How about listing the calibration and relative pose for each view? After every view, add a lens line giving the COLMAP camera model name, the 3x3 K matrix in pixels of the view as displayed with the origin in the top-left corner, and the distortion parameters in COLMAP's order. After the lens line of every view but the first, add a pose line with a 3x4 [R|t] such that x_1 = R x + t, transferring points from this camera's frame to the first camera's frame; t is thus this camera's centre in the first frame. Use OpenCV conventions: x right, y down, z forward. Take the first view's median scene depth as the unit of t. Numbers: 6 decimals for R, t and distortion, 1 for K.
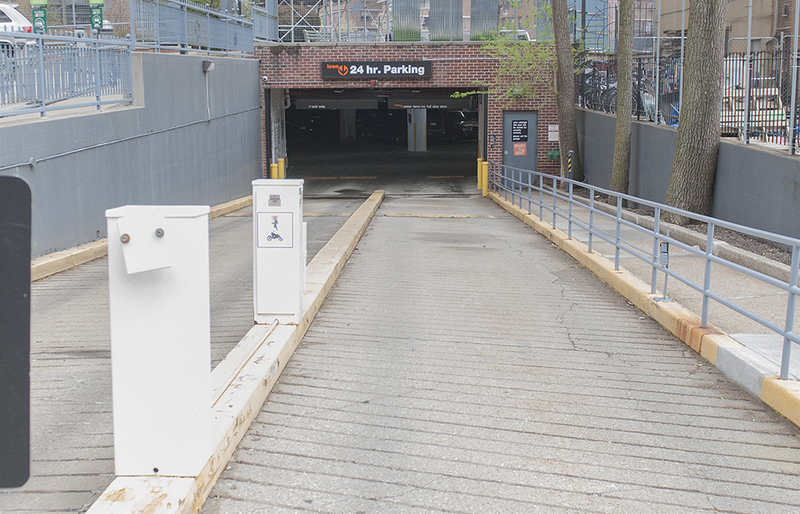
lens RADIAL K [[910.6, 0, 395.9], [0, 910.6, 258.8], [0, 0, 1]] dist [-0.028811, 0.000000]
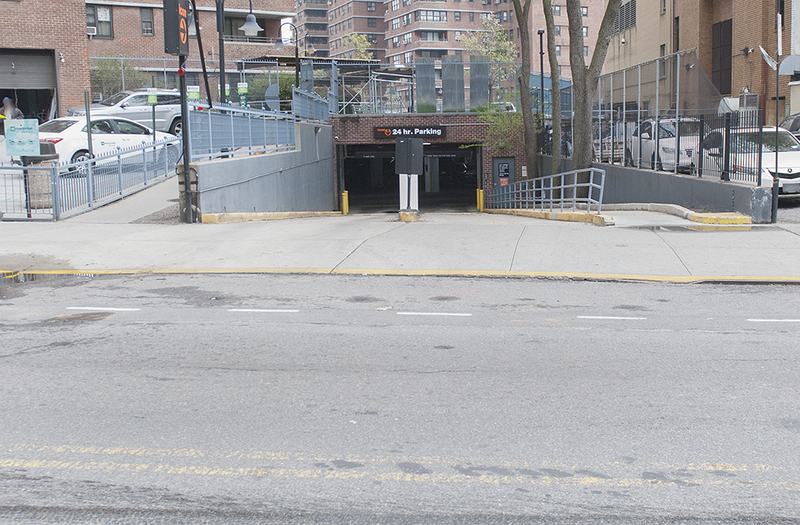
lens RADIAL K [[872.9, 0, 445.2], [0, 872.9, 257.1], [0, 0, 1]] dist [-0.039335, 0.000000]
pose [[0.998557, -0.015237, 0.051504, -0.040665], [0.018547, 0.997751, -0.064405, 0.099446], [-0.050407, 0.065267, 0.996594, -0.456901]]
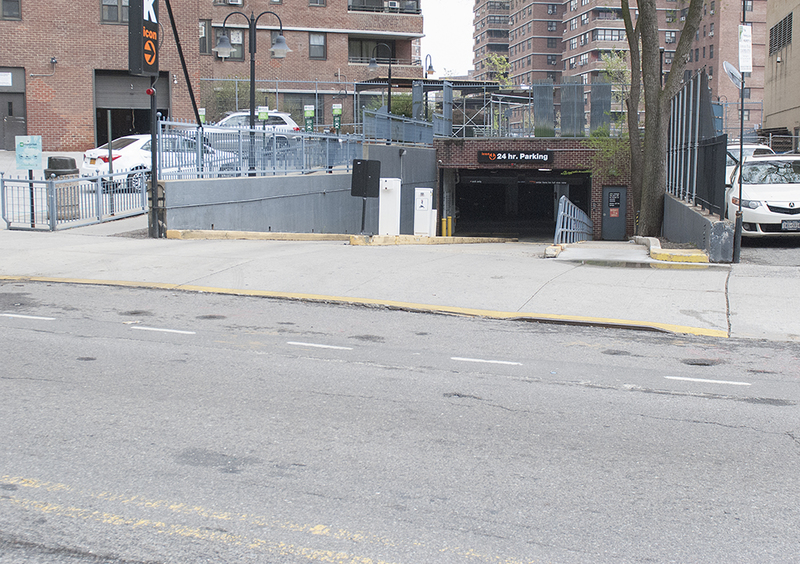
lens RADIAL K [[908.5, 0, 402.4], [0, 908.5, 280.3], [0, 0, 1]] dist [-0.031409, 0.000000]
pose [[0.980119, 0.035736, -0.195166, 0.093229], [-0.049865, 0.996441, -0.067966, 0.099549], [0.192043, 0.076347, 0.978412, -0.450466]]
